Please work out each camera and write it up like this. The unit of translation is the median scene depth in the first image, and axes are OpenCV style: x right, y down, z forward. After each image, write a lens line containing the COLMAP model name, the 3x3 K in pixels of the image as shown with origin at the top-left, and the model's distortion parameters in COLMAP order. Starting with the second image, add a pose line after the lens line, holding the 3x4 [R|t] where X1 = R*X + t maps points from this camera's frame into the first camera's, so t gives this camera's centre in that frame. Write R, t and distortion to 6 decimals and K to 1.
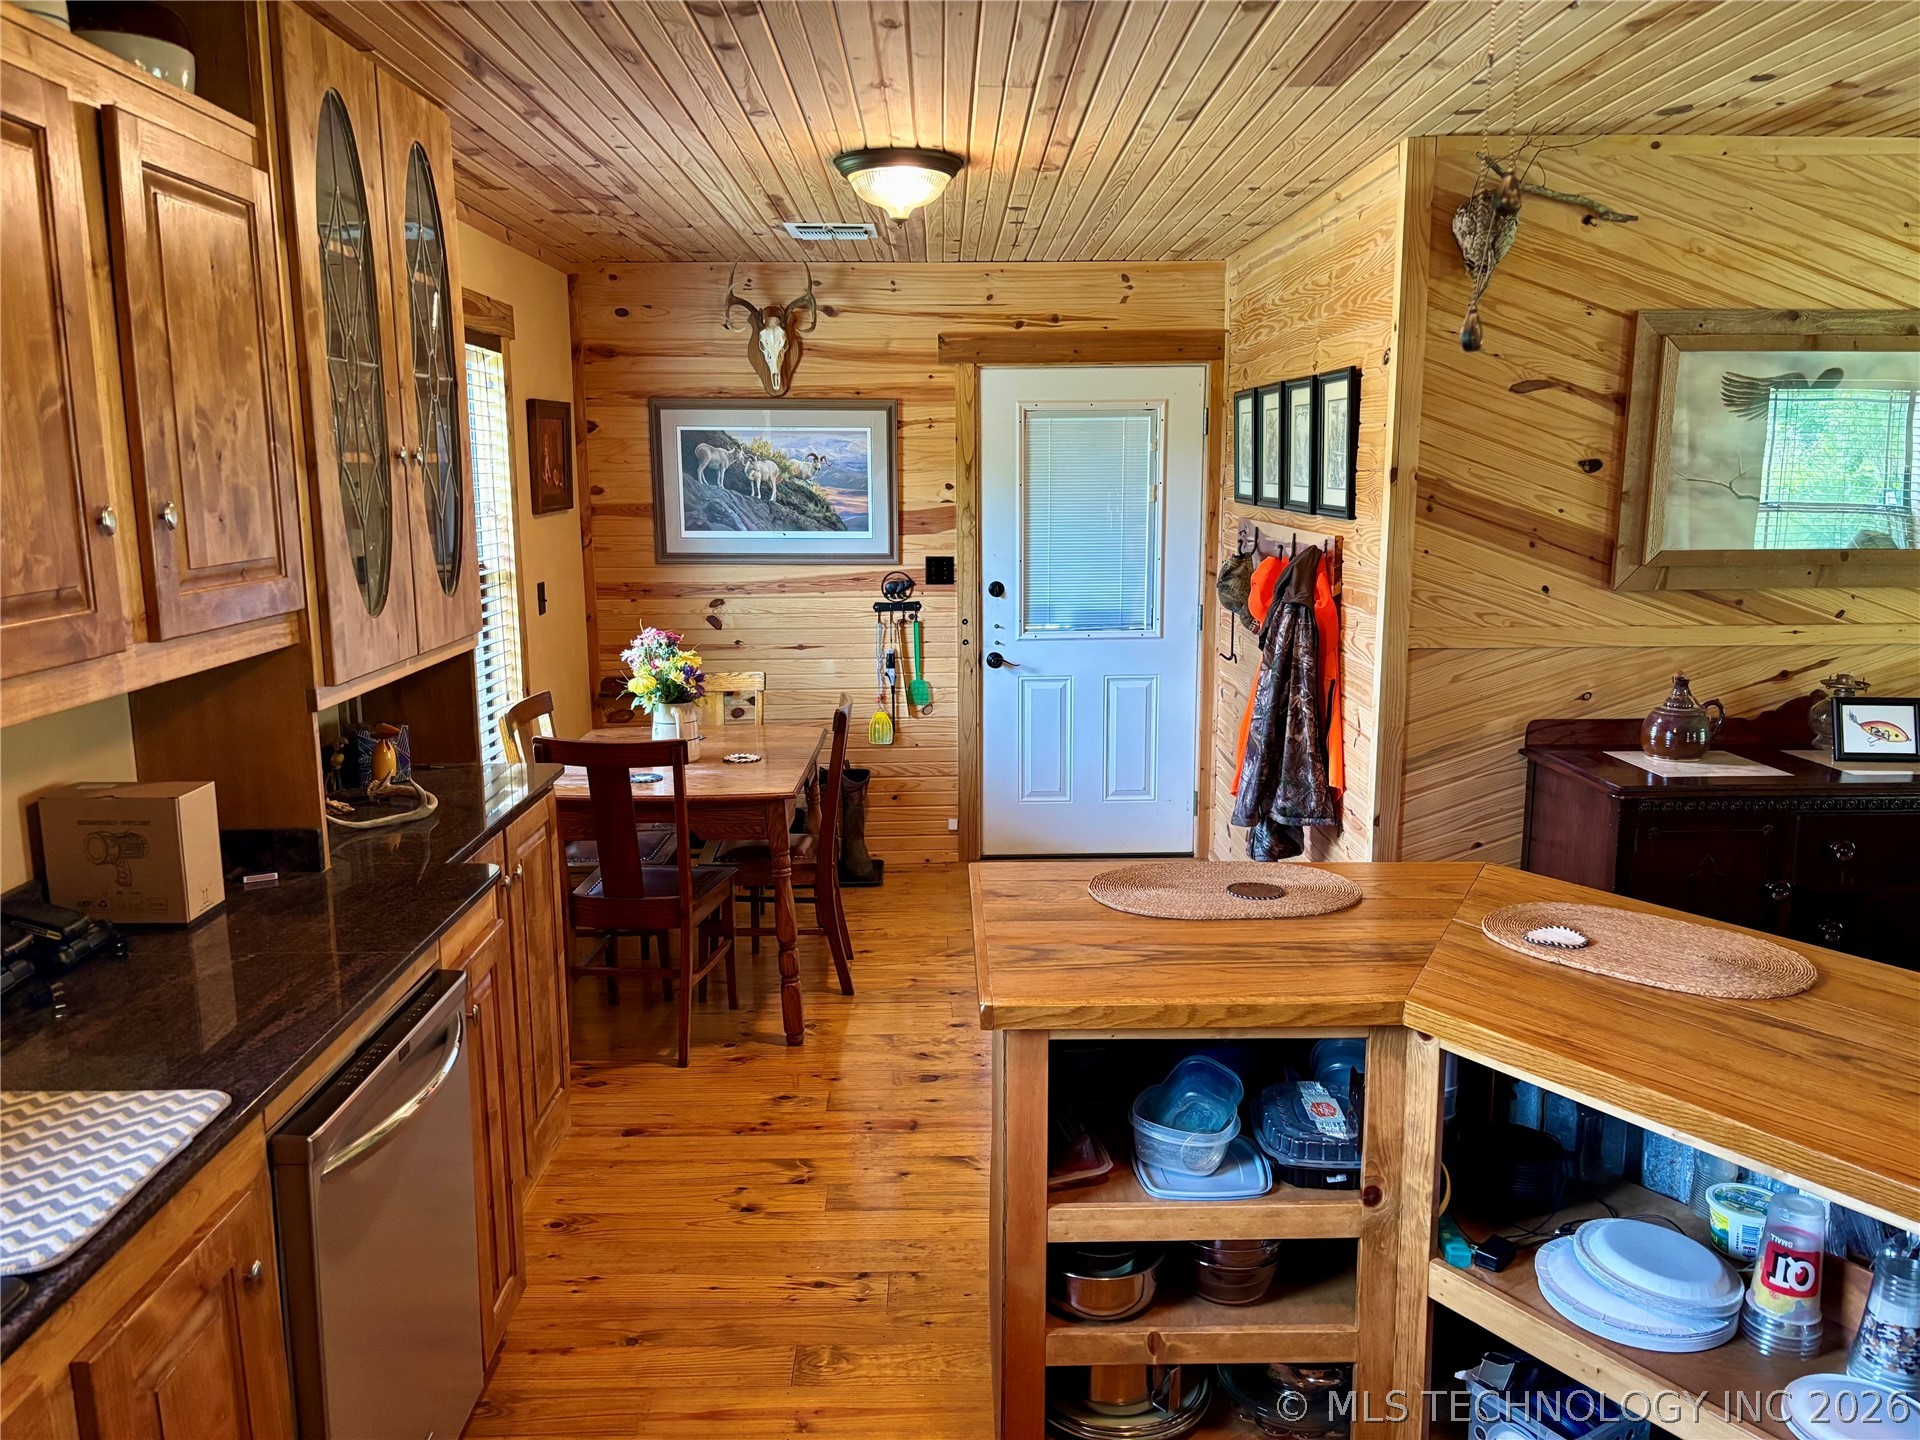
lens RADIAL K [[1430.7, 0, 958.5], [0, 1430.7, 745.2], [0, 0, 1]] dist [0.037894, -0.057478]
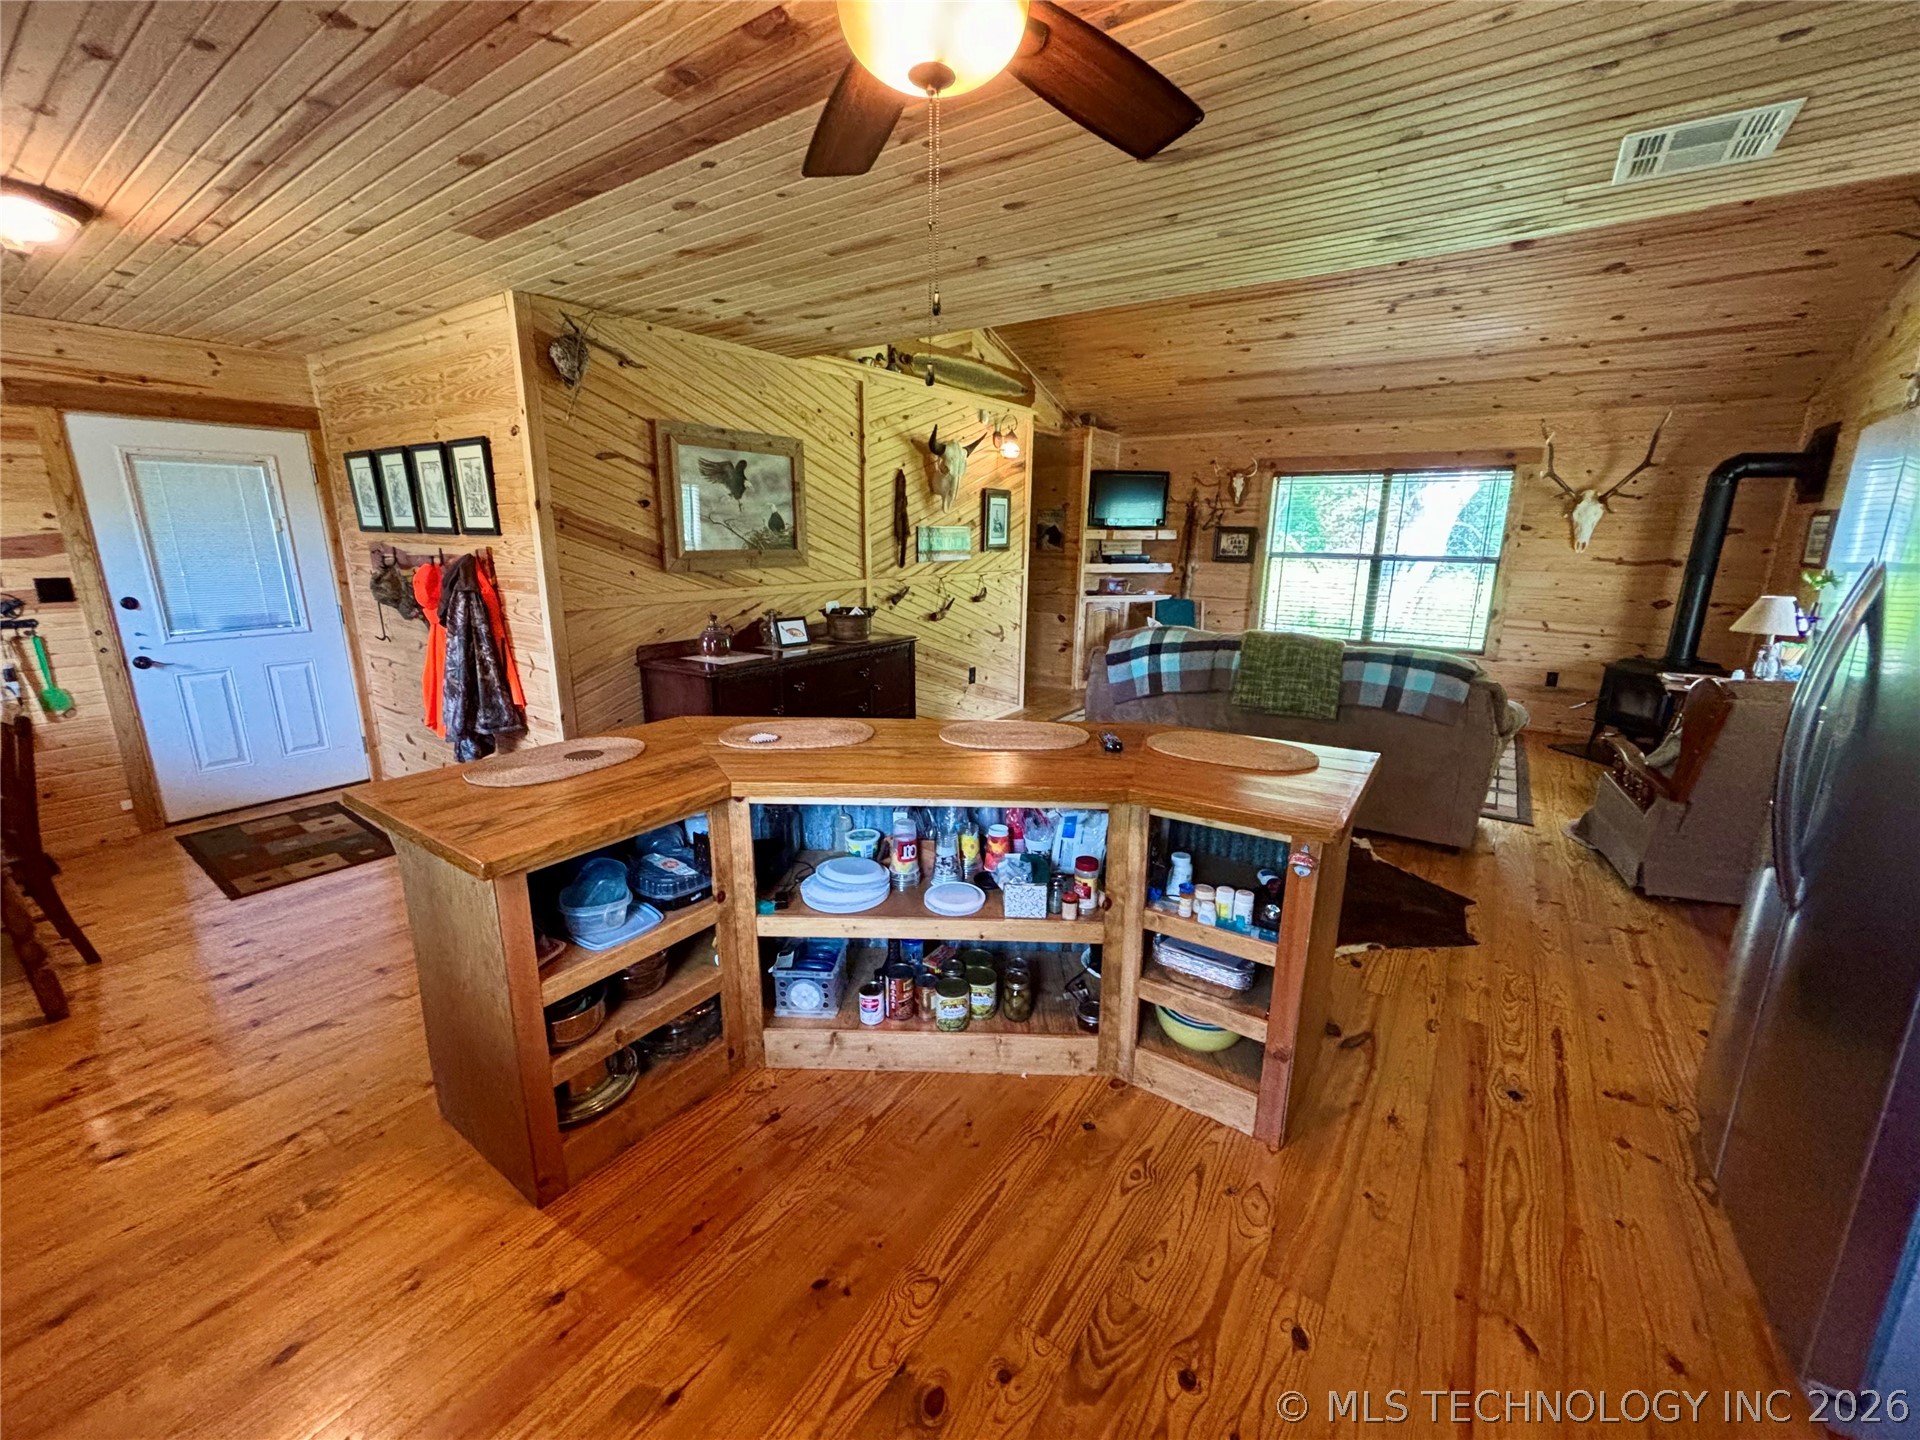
lens RADIAL K [[776.3, 0, 948.3], [0, 776.3, 717.8], [0, 0, 1]] dist [0.002202, 0.000284]
pose [[0.598236, -0.180255, 0.780783, -0.147506], [0.144311, 0.982675, 0.116293, 0.013538], [-0.788219, 0.043105, 0.613884, 0.100766]]
